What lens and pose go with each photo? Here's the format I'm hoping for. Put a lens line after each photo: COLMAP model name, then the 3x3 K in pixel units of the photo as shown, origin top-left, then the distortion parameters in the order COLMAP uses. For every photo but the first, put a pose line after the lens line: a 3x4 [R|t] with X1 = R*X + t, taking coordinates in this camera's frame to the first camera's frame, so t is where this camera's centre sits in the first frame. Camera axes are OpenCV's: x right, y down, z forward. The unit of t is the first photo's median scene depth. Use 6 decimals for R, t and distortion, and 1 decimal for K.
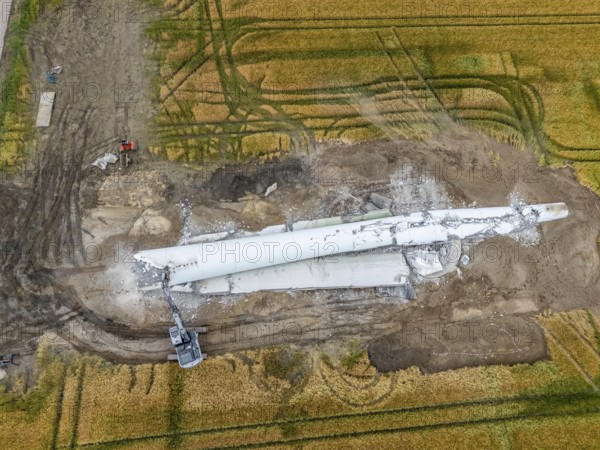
lens RADIAL K [[440.5, 0, 300.0], [0, 440.5, 225.0], [0, 0, 1]] dist [0.087264, -0.105388]
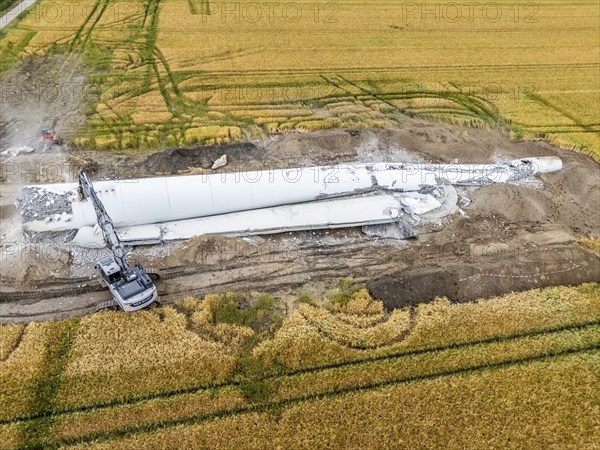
lens RADIAL K [[440.5, 0, 300.0], [0, 440.5, 225.0], [0, 0, 1]] dist [0.087264, -0.105388]
pose [[0.992079, -0.085788, 0.091764, -0.001351], [0.120107, 0.861797, -0.492829, 0.502236], [-0.036803, 0.499947, 0.865274, 0.358922]]
